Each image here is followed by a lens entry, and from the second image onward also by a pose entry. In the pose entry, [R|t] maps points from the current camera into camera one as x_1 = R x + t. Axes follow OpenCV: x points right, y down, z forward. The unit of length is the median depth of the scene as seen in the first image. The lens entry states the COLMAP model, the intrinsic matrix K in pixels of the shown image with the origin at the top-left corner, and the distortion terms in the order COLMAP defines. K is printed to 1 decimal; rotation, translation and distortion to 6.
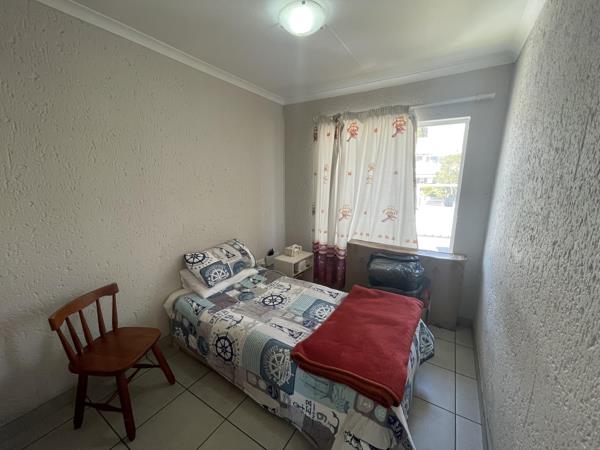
lens RADIAL K [[241.8, 0, 297.7], [0, 241.8, 227.4], [0, 0, 1]] dist [-0.009711, 0.001252]
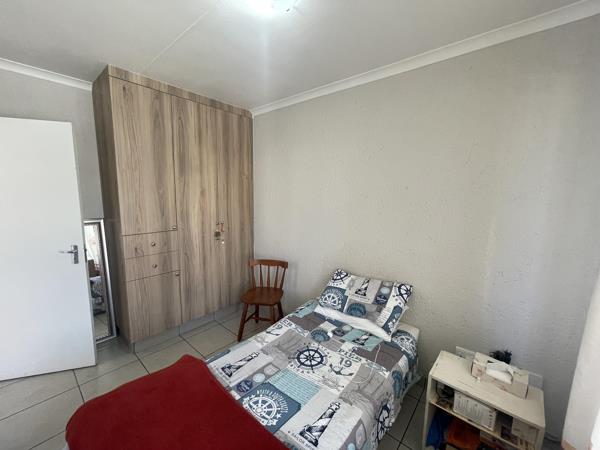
lens RADIAL K [[241.8, 0, 297.2], [0, 241.8, 225.7], [0, 0, 1]] dist [-0.009711, 0.001252]
pose [[-0.141401, 0.130345, -0.981334, 0.560683], [-0.217244, 0.963044, 0.159219, -0.196937], [0.965821, 0.235703, -0.107859, 0.895903]]
